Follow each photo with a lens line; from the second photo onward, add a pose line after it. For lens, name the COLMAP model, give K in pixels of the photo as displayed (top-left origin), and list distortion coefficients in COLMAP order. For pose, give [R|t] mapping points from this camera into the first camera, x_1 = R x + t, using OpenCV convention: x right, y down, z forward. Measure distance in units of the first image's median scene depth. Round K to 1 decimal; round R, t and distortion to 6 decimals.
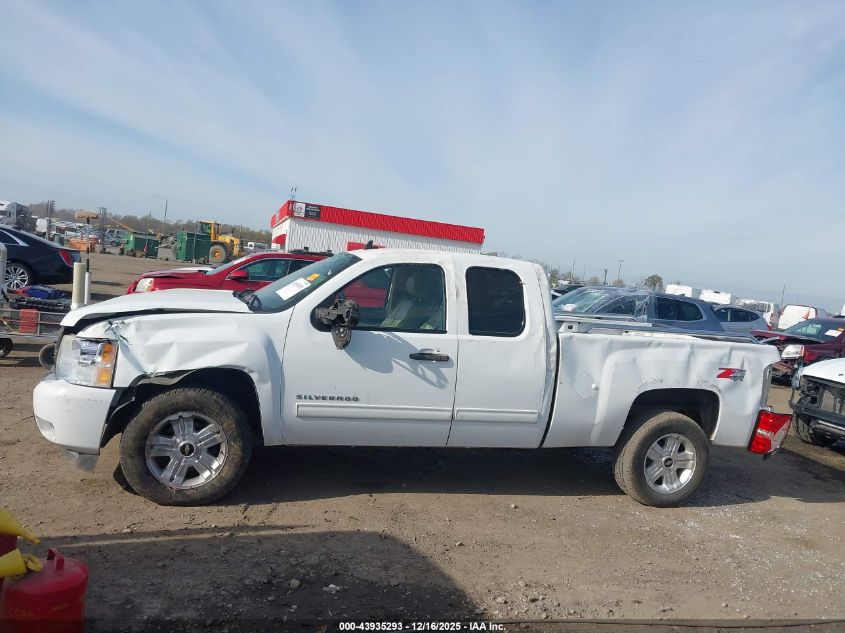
lens RADIAL K [[668.4, 0, 392.4], [0, 668.4, 315.4], [0, 0, 1]] dist [0.185013, -0.414935]
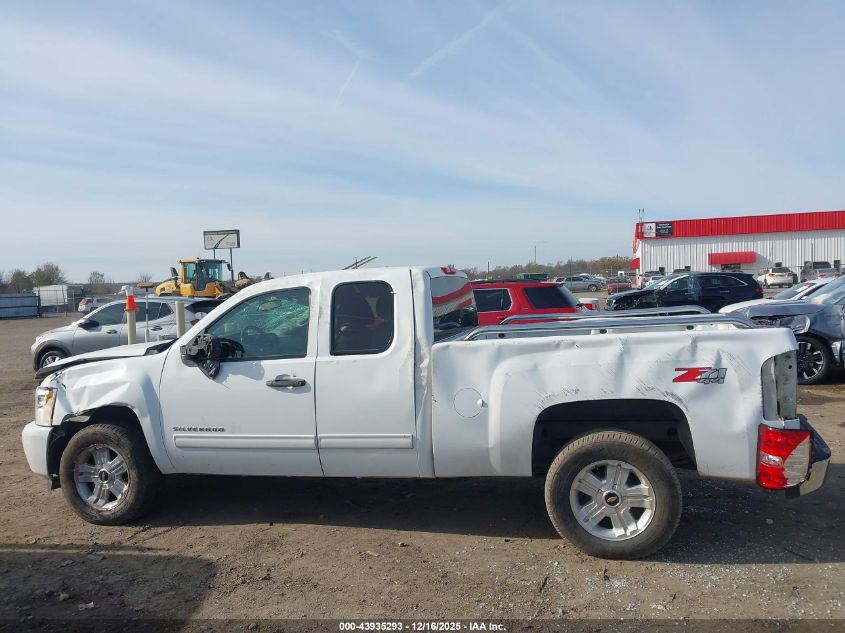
lens RADIAL K [[664.9, 0, 422.5], [0, 664.9, 316.5], [0, 0, 1]] dist [0.062640, -0.058998]
pose [[0.829957, -0.123609, -0.543960, 0.744659], [0.095971, 0.992241, -0.079046, 0.060987], [0.549510, 0.013401, 0.835380, 0.293896]]
